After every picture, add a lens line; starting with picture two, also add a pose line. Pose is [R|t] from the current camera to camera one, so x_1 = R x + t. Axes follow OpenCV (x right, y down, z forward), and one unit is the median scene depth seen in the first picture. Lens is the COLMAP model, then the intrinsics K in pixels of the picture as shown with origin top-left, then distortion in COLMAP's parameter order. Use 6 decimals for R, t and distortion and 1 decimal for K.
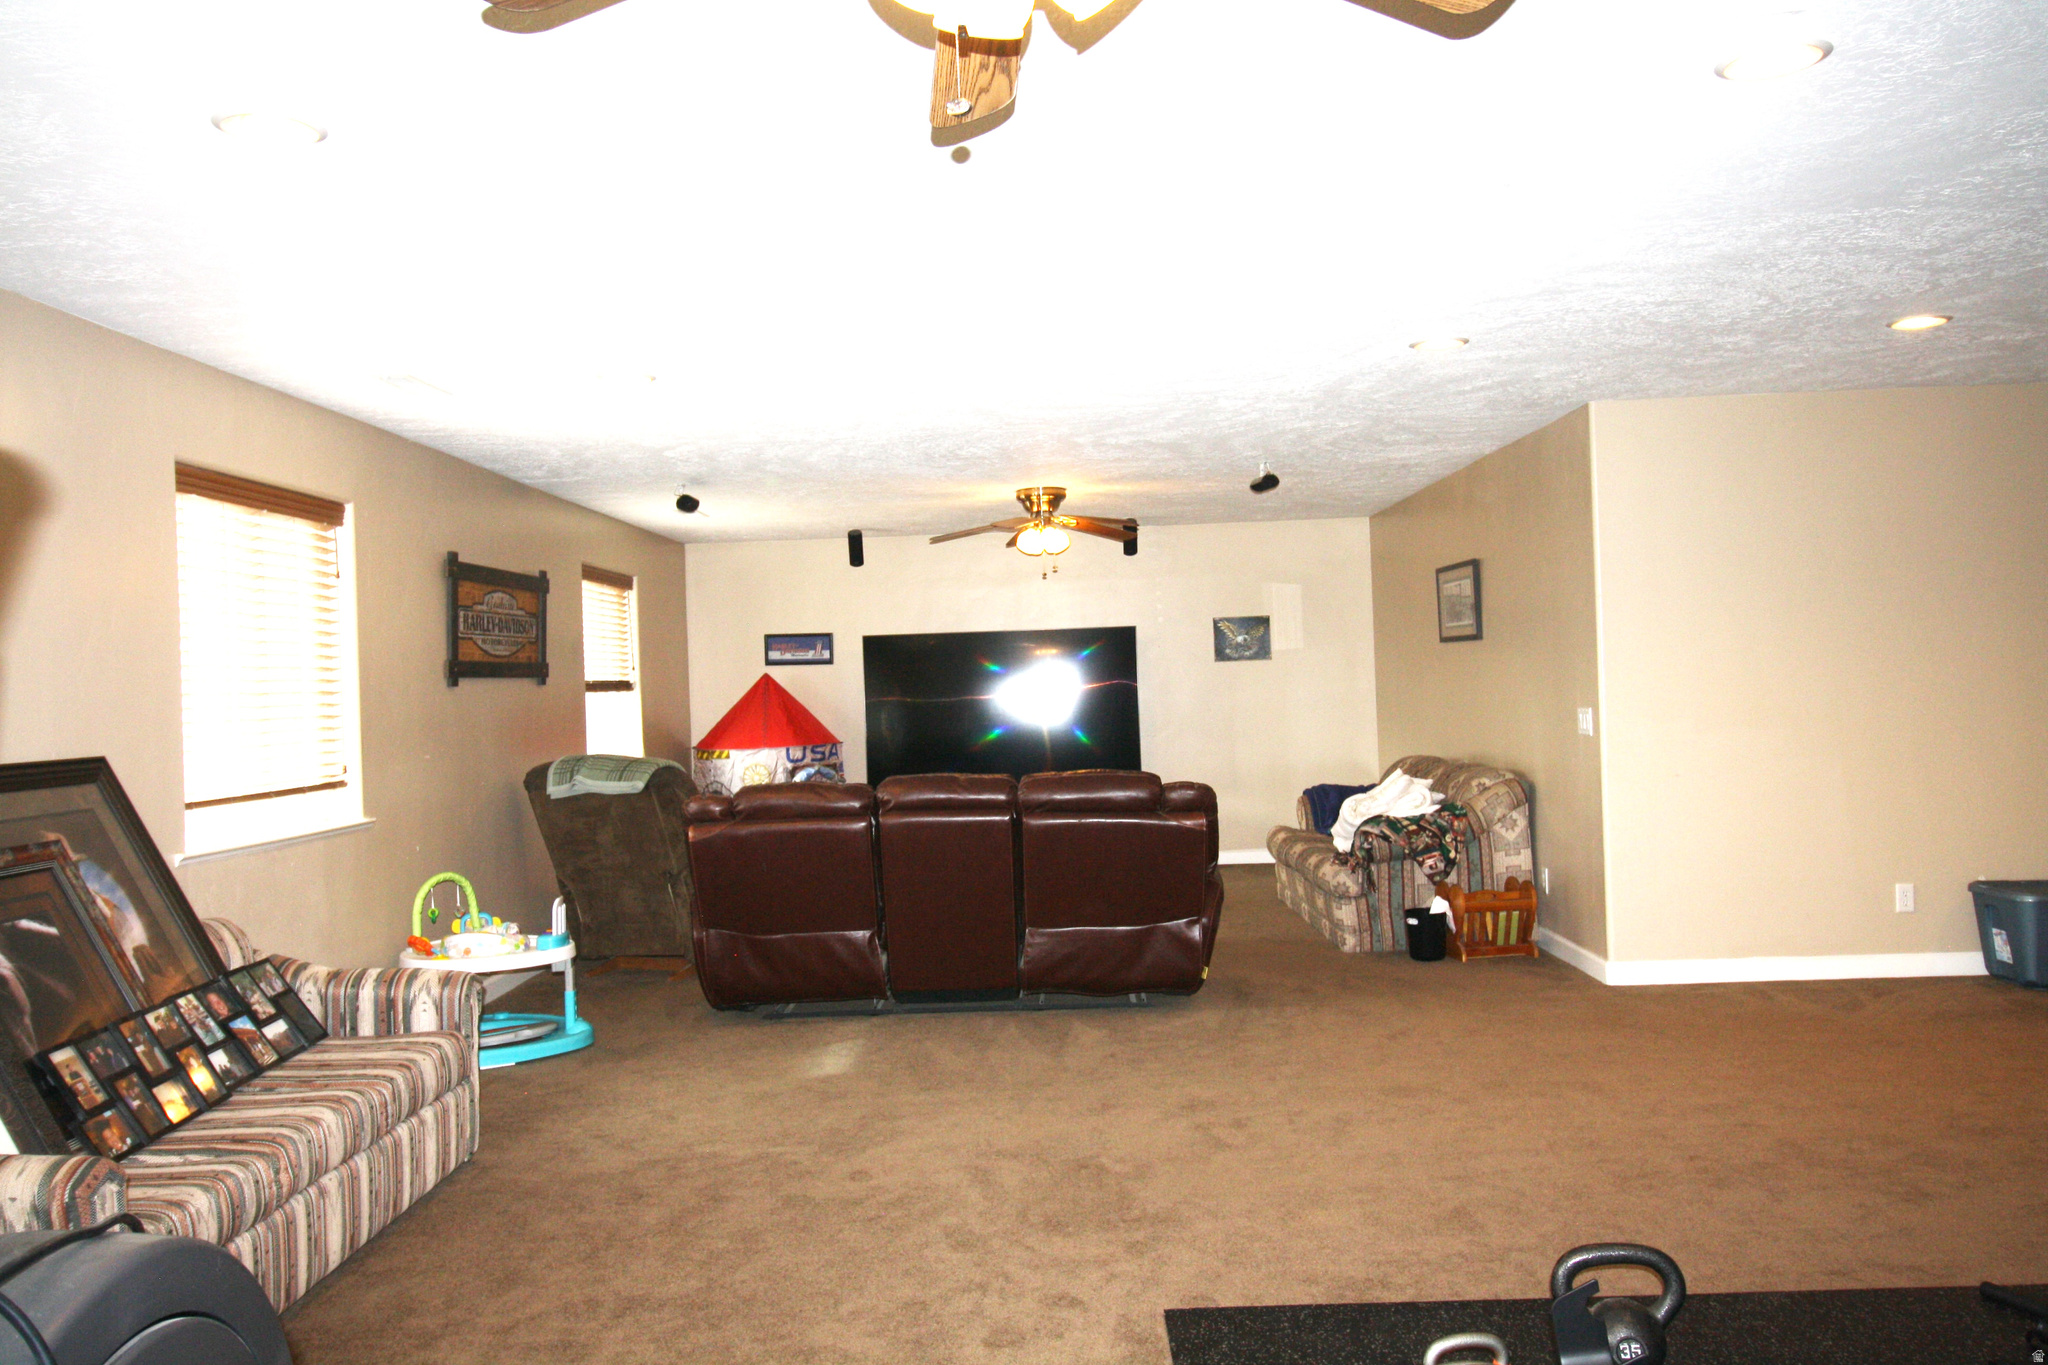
lens RADIAL K [[1621.3, 0, 1021.2], [0, 1621.3, 686.5], [0, 0, 1]] dist [-0.007593, -0.000632]
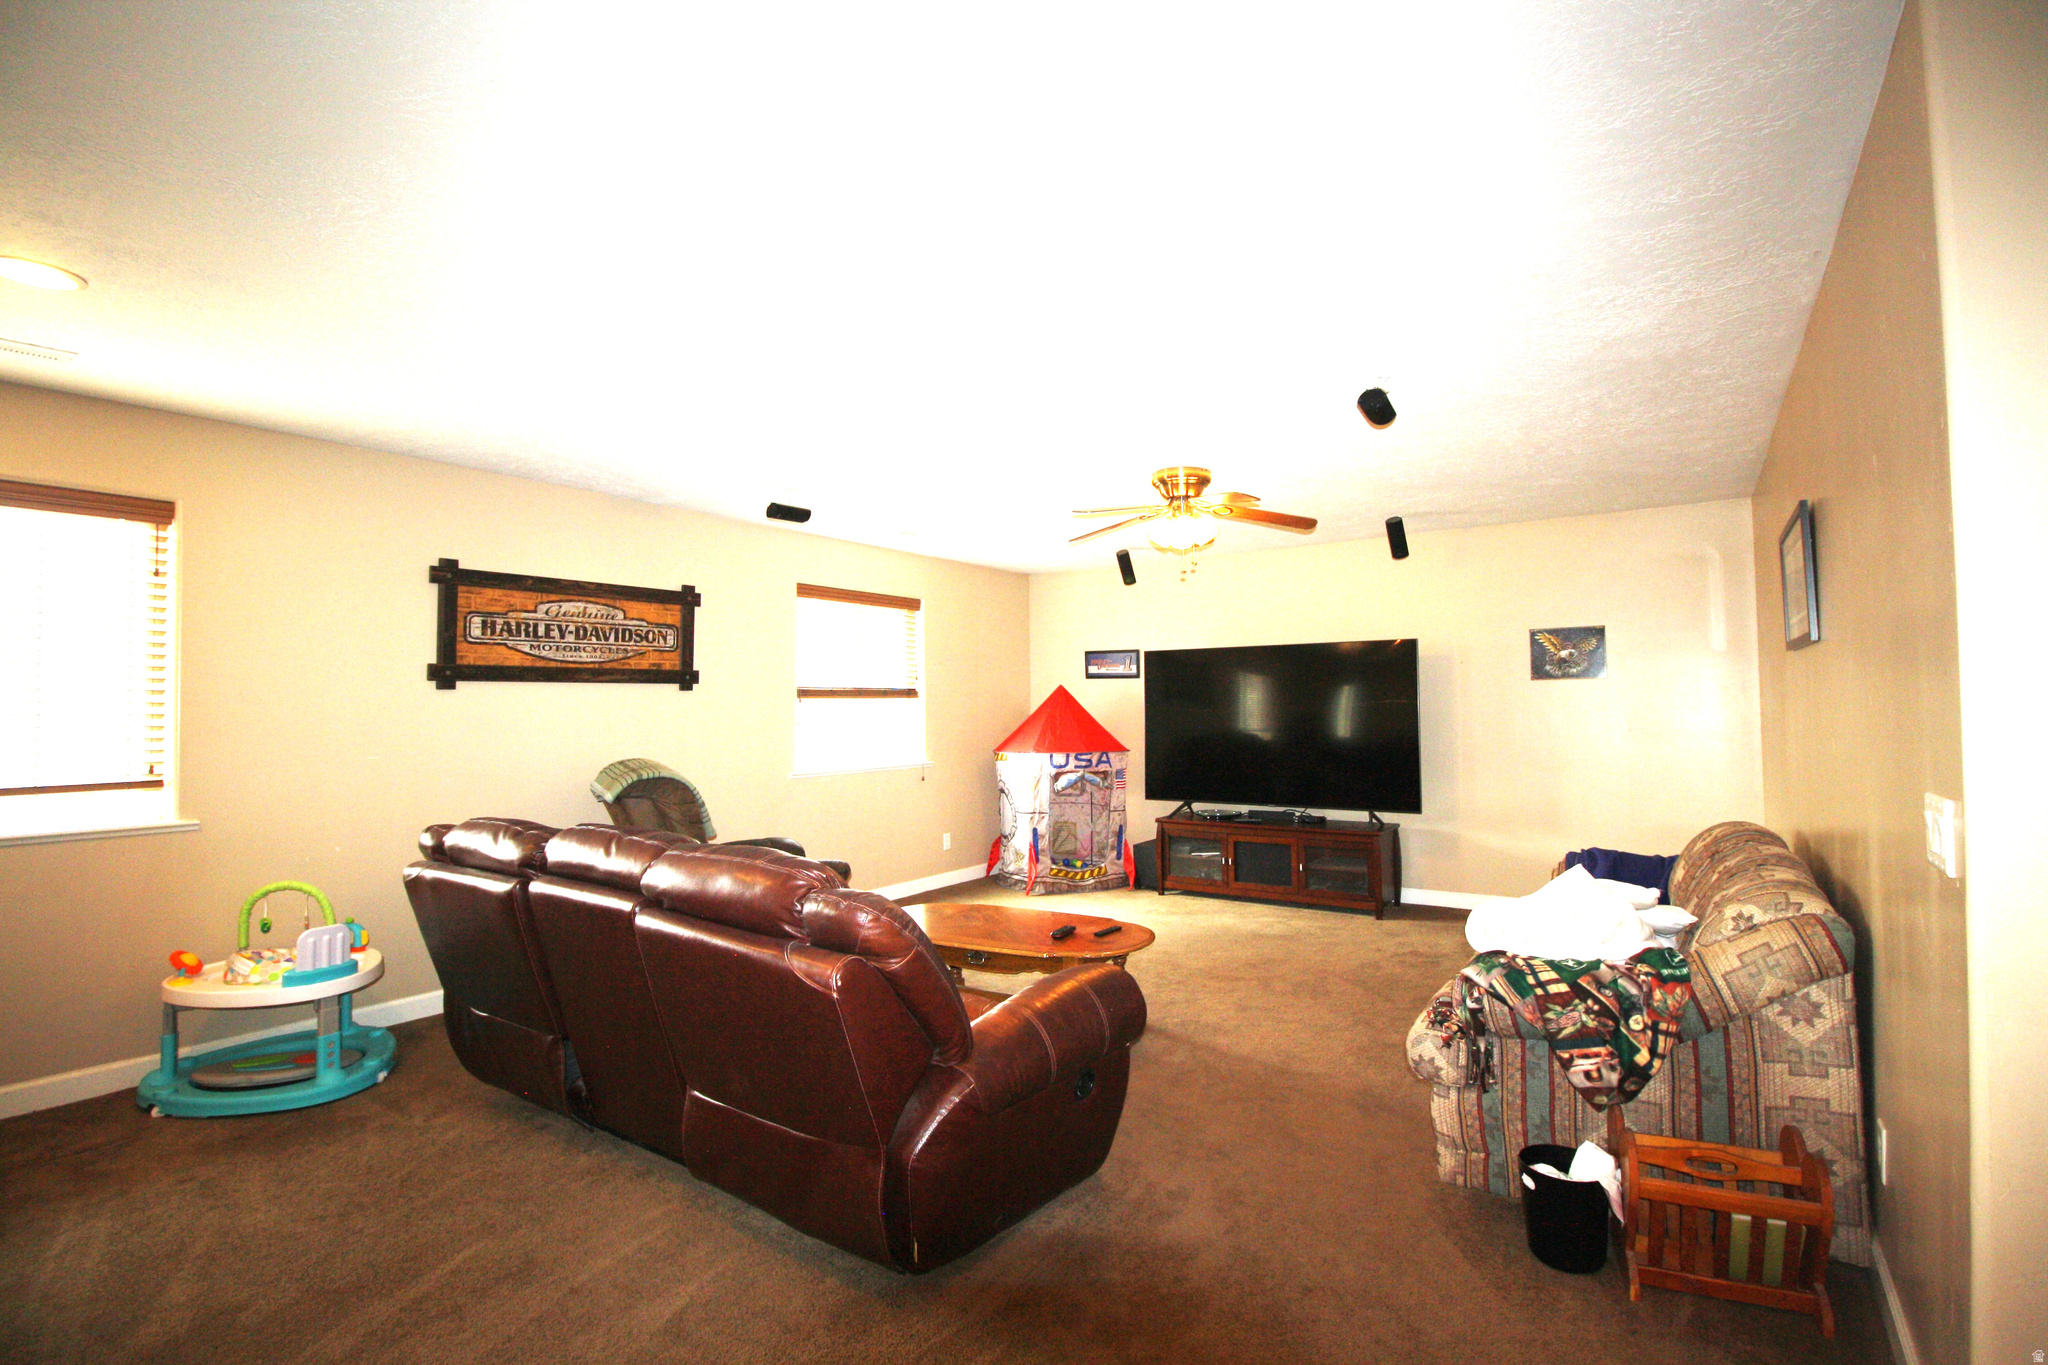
lens RADIAL K [[944.0, 0, 1033.1], [0, 944.0, 675.7], [0, 0, 1]] dist [-0.019597, -0.001808]
pose [[0.833027, 0.008529, -0.553167, 0.262291], [-0.020231, 0.999682, -0.015052, -0.006317], [0.552862, 0.023730, 0.832935, 0.639093]]
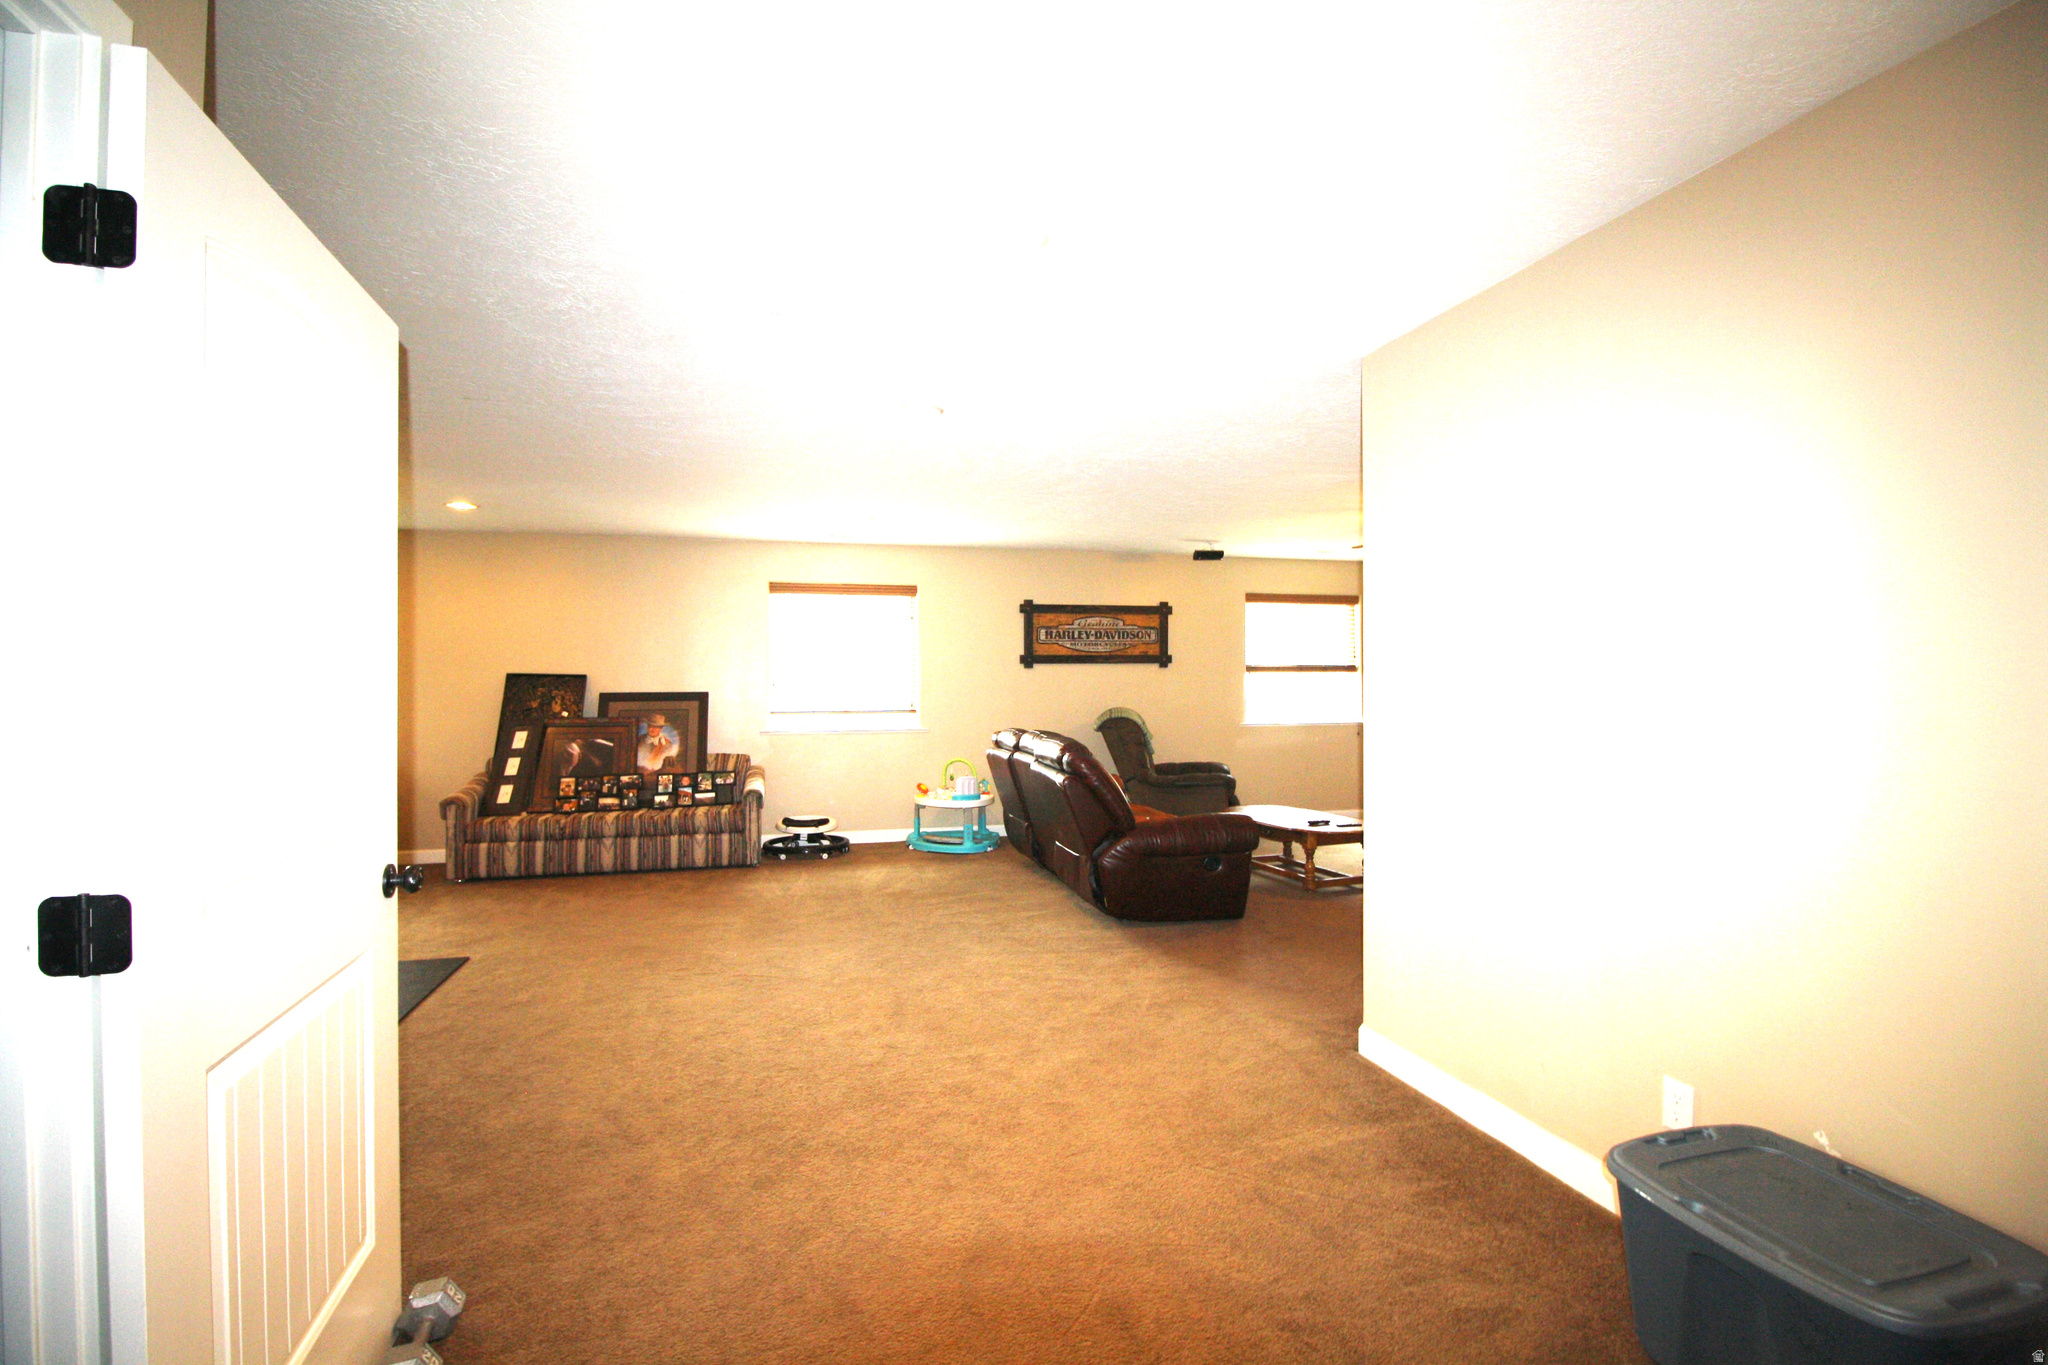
lens RADIAL K [[944.0, 0, 1020.2], [0, 944.0, 676.3], [0, 0, 1]] dist [-0.019597, -0.001808]
pose [[0.263021, 0.029618, -0.964336, 0.679387], [-0.008599, 0.999561, 0.028355, -0.020074], [0.964752, 0.000834, 0.263160, 0.619792]]
